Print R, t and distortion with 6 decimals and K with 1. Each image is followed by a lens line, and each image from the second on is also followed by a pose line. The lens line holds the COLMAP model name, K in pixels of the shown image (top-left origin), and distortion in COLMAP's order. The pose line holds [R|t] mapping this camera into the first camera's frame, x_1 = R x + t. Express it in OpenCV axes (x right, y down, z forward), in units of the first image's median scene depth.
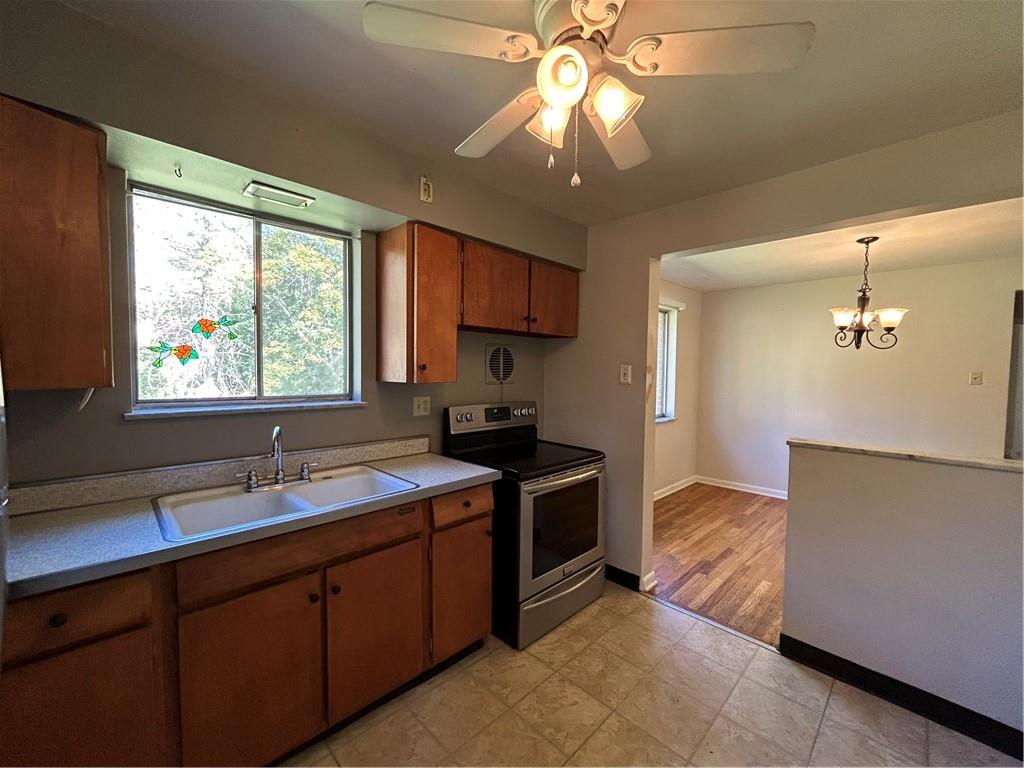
lens RADIAL K [[414.2, 0, 509.3], [0, 414.2, 389.9], [0, 0, 1]] dist [-0.000779, 0.000031]
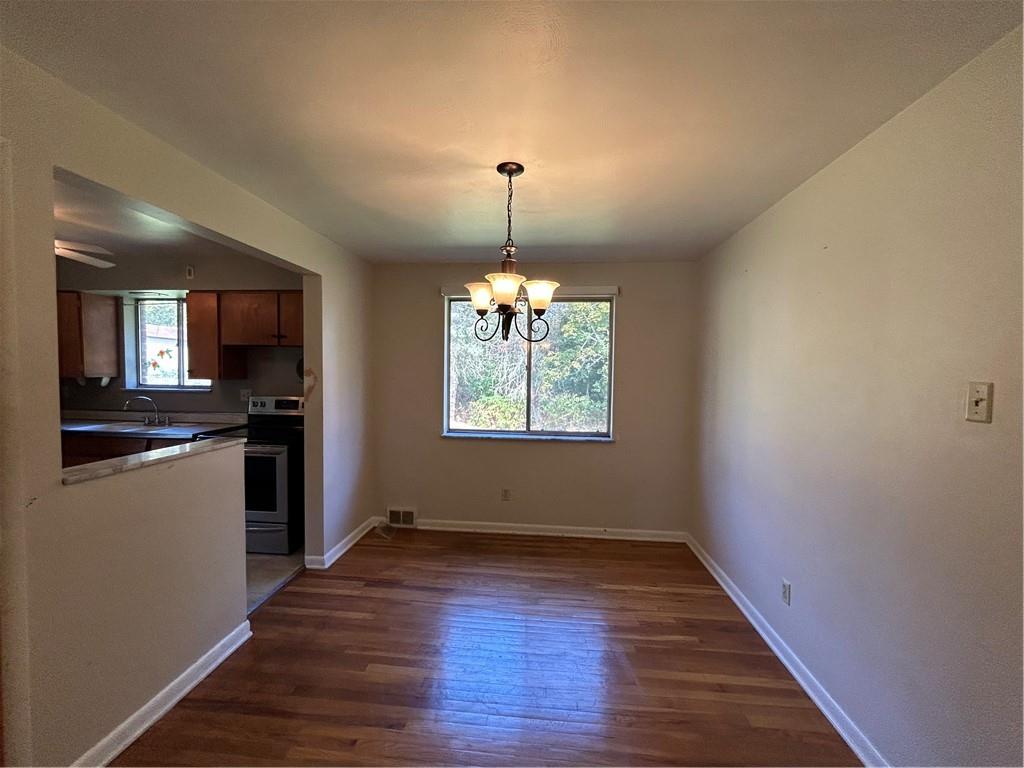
lens RADIAL K [[414.2, 0, 507.0], [0, 414.2, 389.1], [0, 0, 1]] dist [-0.000779, 0.000031]
pose [[0.640263, 0.030662, -0.767544, 1.420395], [-0.043720, 0.999038, 0.003440, -0.029251], [0.766911, 0.031355, 0.640987, 0.625142]]
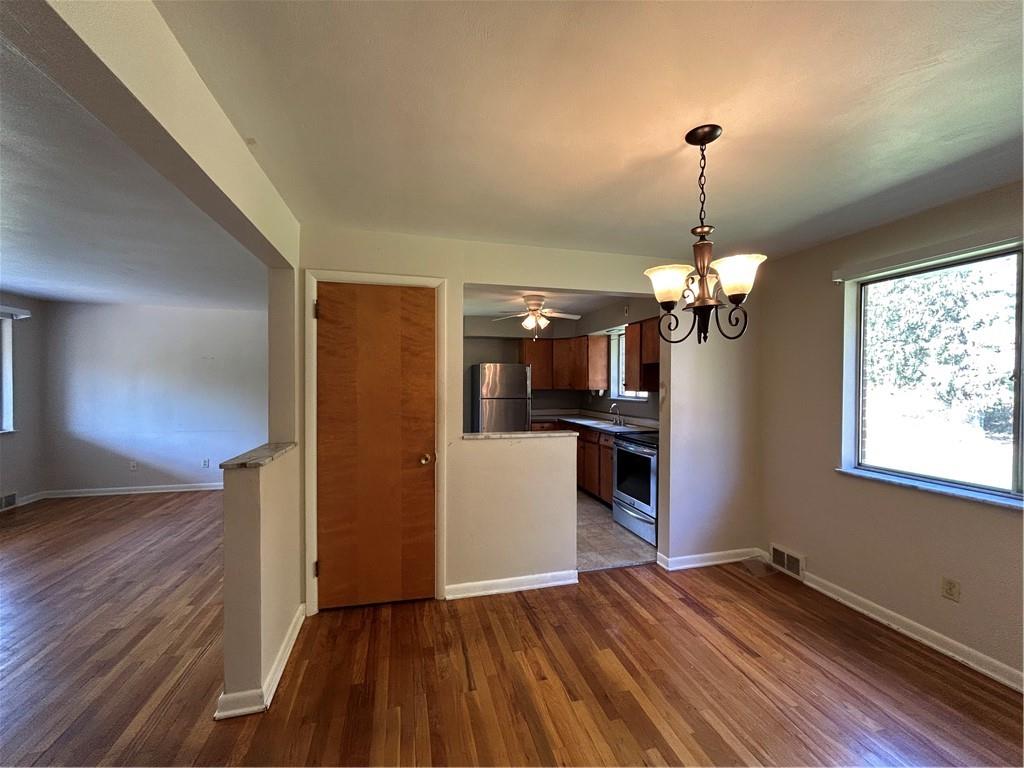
lens RADIAL K [[414.2, 0, 509.2], [0, 414.2, 388.2], [0, 0, 1]] dist [-0.000779, 0.000031]
pose [[-0.501388, -0.003143, -0.865217, 1.508178], [-0.051920, 0.998301, 0.026461, -0.044769], [0.863663, 0.058189, -0.500699, 1.116476]]
